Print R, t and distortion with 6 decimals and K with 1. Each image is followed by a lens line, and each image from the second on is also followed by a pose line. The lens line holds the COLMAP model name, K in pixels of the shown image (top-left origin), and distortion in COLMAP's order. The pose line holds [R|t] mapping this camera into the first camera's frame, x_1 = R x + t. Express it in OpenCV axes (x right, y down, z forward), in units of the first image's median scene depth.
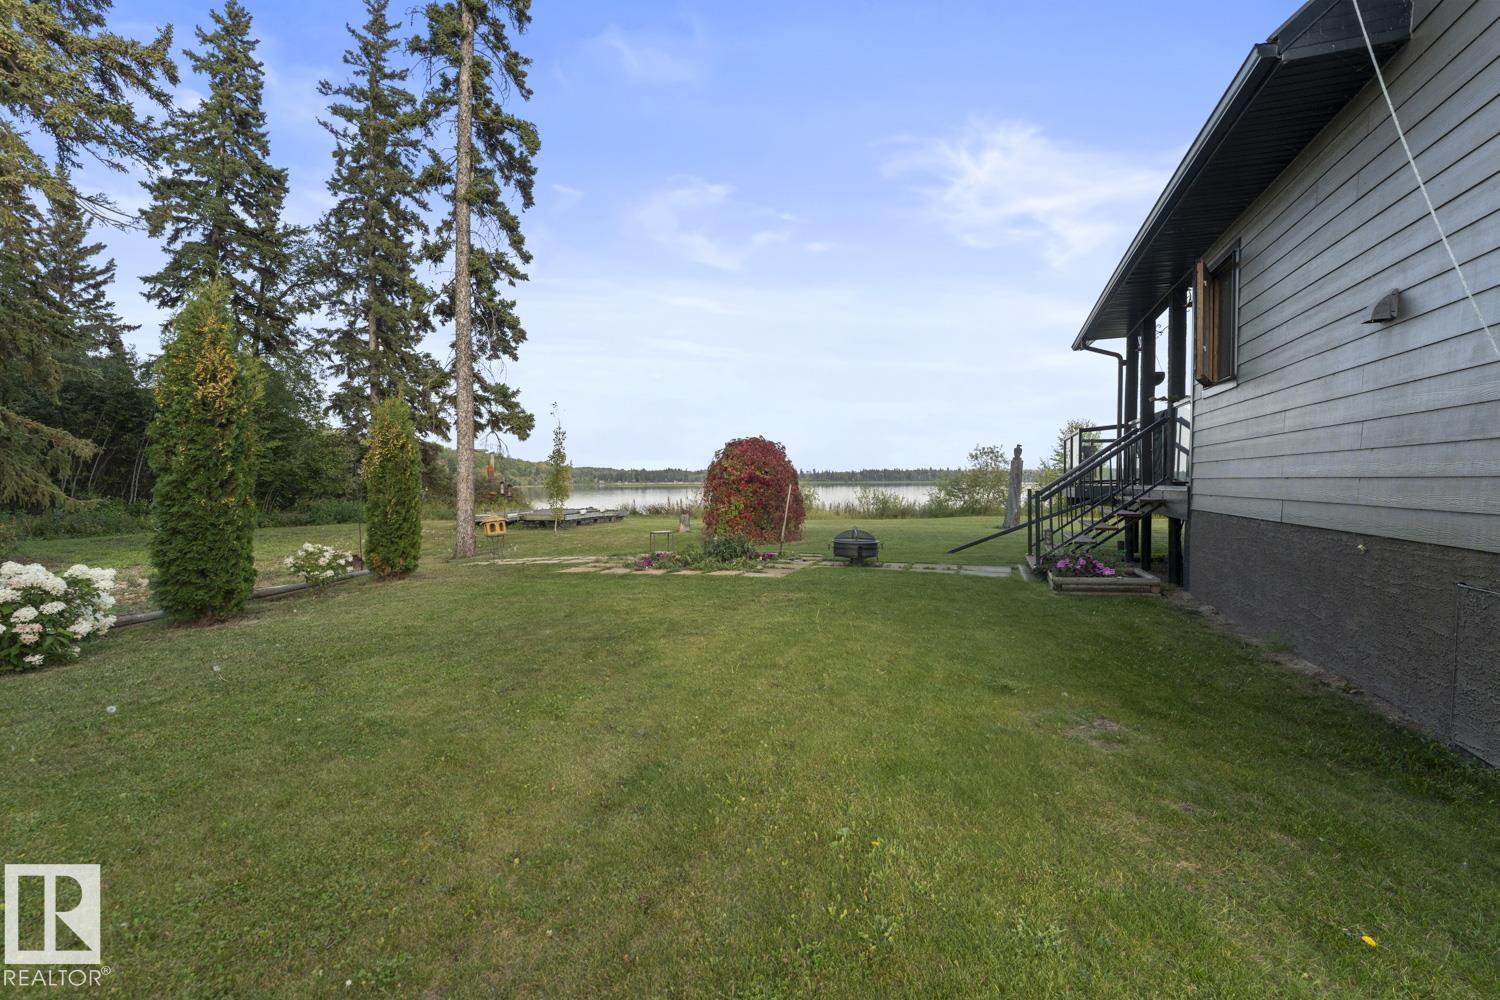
lens RADIAL K [[694.5, 0, 750.0], [0, 694.5, 500.0], [0, 0, 1]] dist [0.000223, -0.000001]
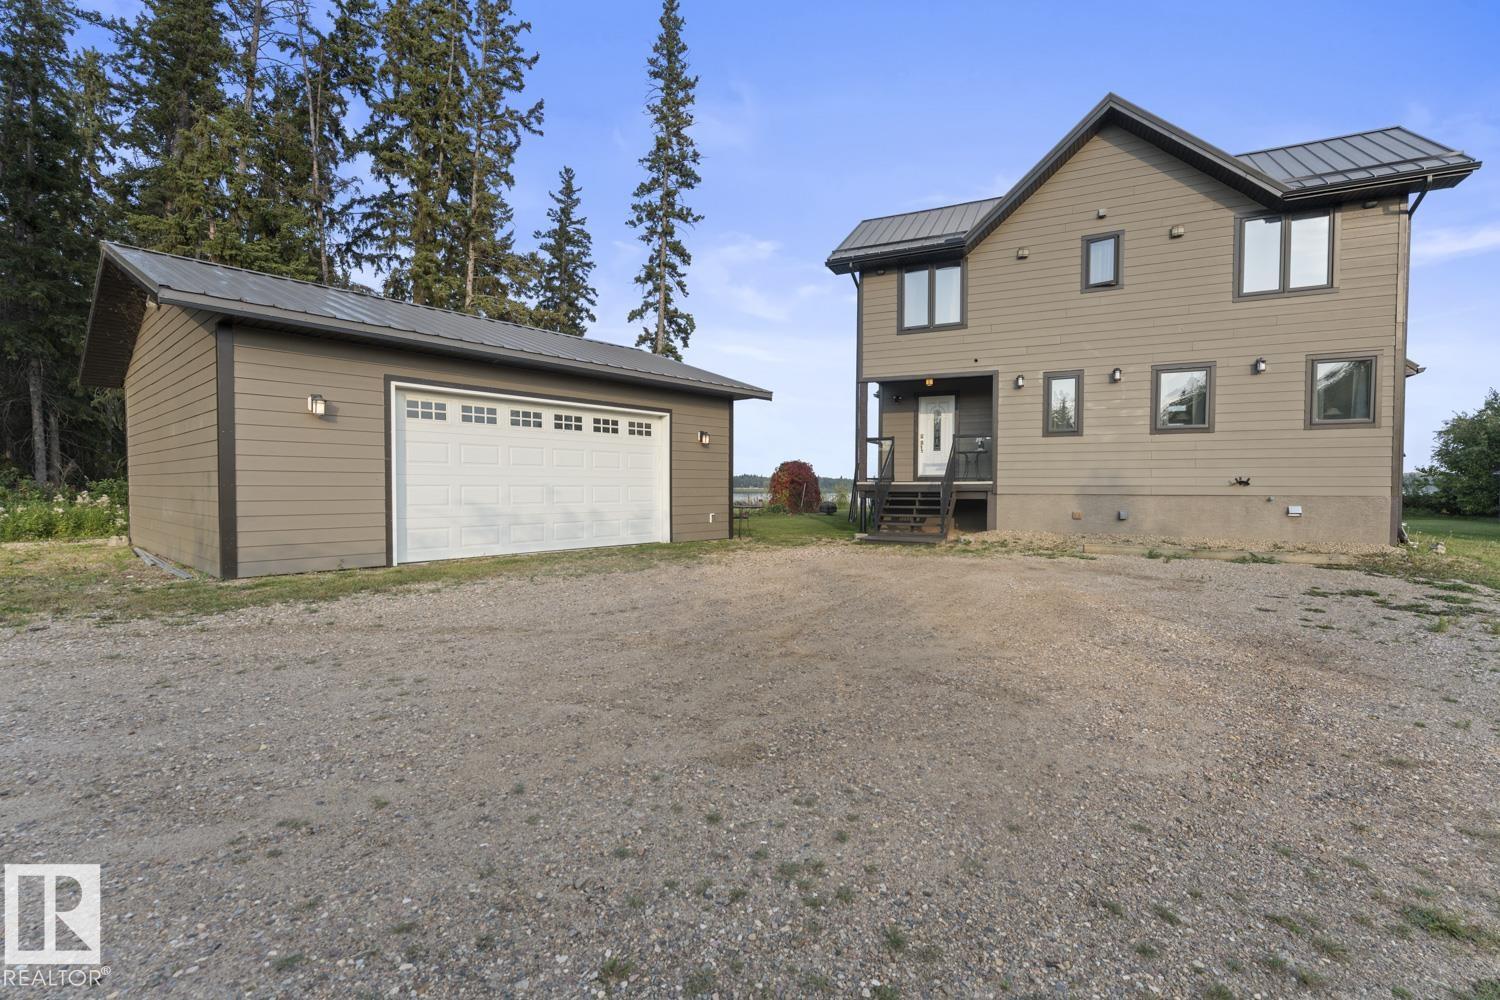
lens RADIAL K [[645.2, 0, 750.0], [0, 645.2, 500.0], [0, 0, 1]] dist [0.000004, -0.000005]
pose [[0.993858, 0.012539, -0.109954, 0.085733], [-0.013714, 0.999857, -0.009940, 0.043992], [0.109813, 0.011387, 0.993887, -0.872007]]
